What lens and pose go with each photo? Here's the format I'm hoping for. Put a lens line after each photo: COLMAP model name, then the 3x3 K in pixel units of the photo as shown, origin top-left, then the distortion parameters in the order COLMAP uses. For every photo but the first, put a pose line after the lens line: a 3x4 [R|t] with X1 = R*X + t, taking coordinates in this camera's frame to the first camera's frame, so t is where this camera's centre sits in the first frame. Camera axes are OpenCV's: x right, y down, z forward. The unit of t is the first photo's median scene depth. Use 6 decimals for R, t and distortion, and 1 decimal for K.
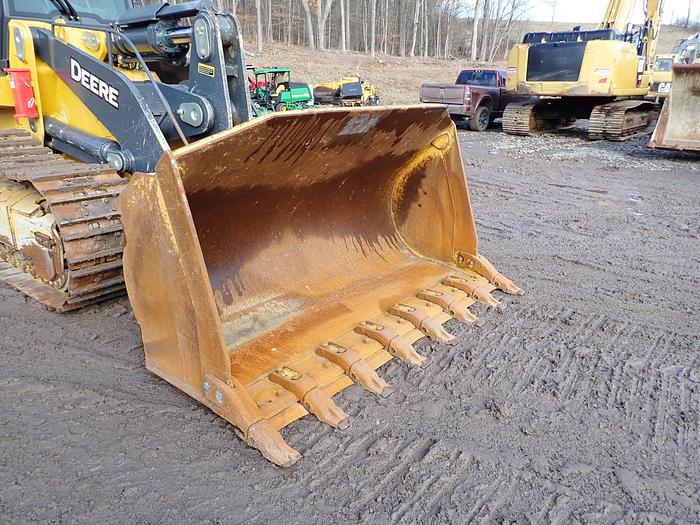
lens RADIAL K [[521.3, 0, 349.4], [0, 521.3, 262.9], [0, 0, 1]] dist [0.010993, -0.005070]
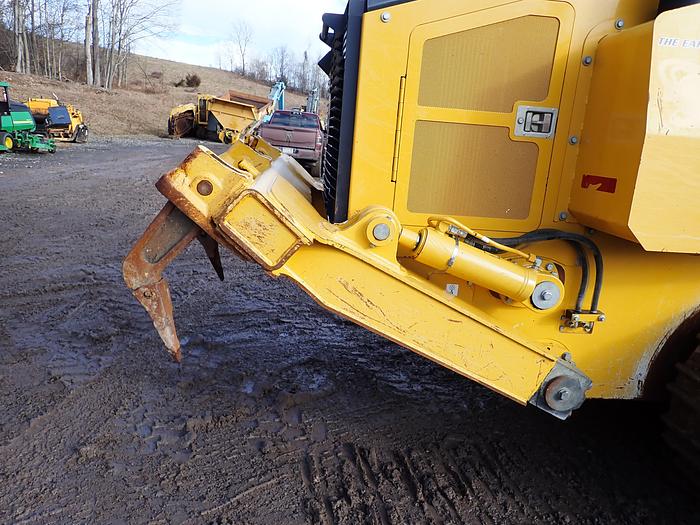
lens RADIAL K [[521.3, 0, 350.3], [0, 521.3, 261.2], [0, 0, 1]] dist [0.010993, -0.005070]
pose [[0.720935, -0.119090, 0.682693, -1.450247], [0.156464, 0.987658, 0.007060, -0.378079], [-0.675108, 0.101728, 0.730671, 1.090363]]
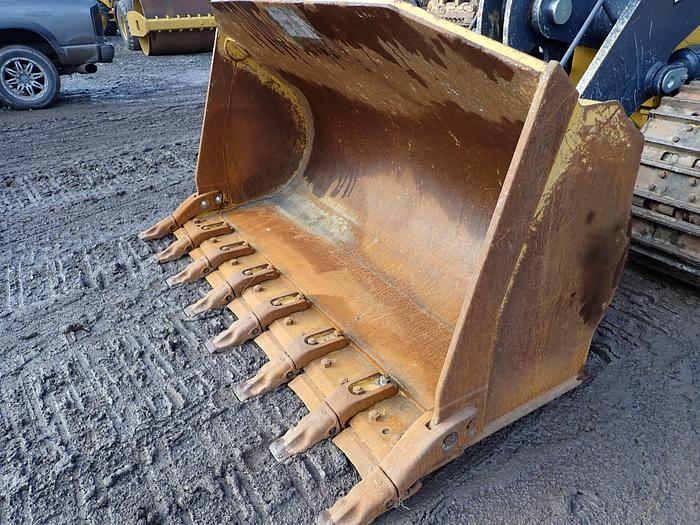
lens RADIAL K [[521.3, 0, 351.1], [0, 521.3, 261.6], [0, 0, 1]] dist [0.010993, -0.005070]
pose [[-0.321018, 0.438090, -0.839658, 0.490161], [-0.294670, 0.796374, 0.528165, -0.268894], [0.900065, 0.416972, -0.126559, 0.857502]]
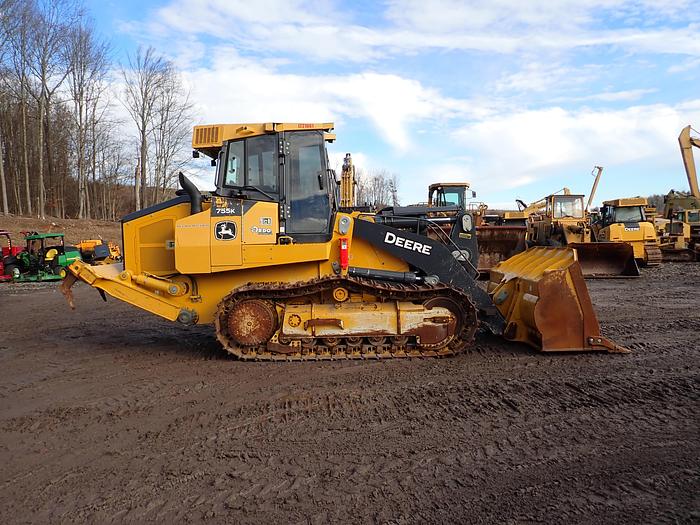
lens RADIAL K [[521.3, 0, 349.1], [0, 521.3, 263.2], [0, 0, 1]] dist [0.010993, -0.005070]
pose [[0.775295, -0.056759, 0.629044, -1.629313], [0.233387, 0.951210, -0.201820, 0.054349], [-0.586898, 0.303280, 0.750715, -0.258954]]
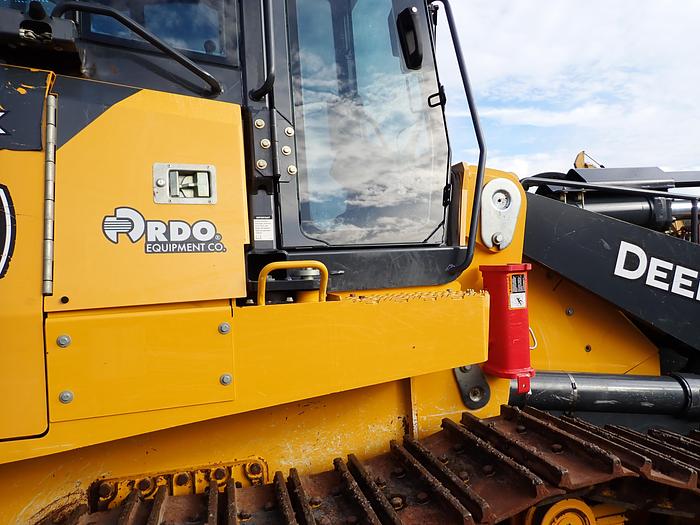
lens RADIAL K [[521.3, 0, 350.2], [0, 521.3, 261.0], [0, 0, 1]] dist [0.010993, -0.005070]
pose [[0.596546, -0.028499, 0.802073, -1.009054], [0.310501, 0.929744, -0.197902, -0.314682], [-0.740082, 0.367102, 0.563484, 0.816105]]
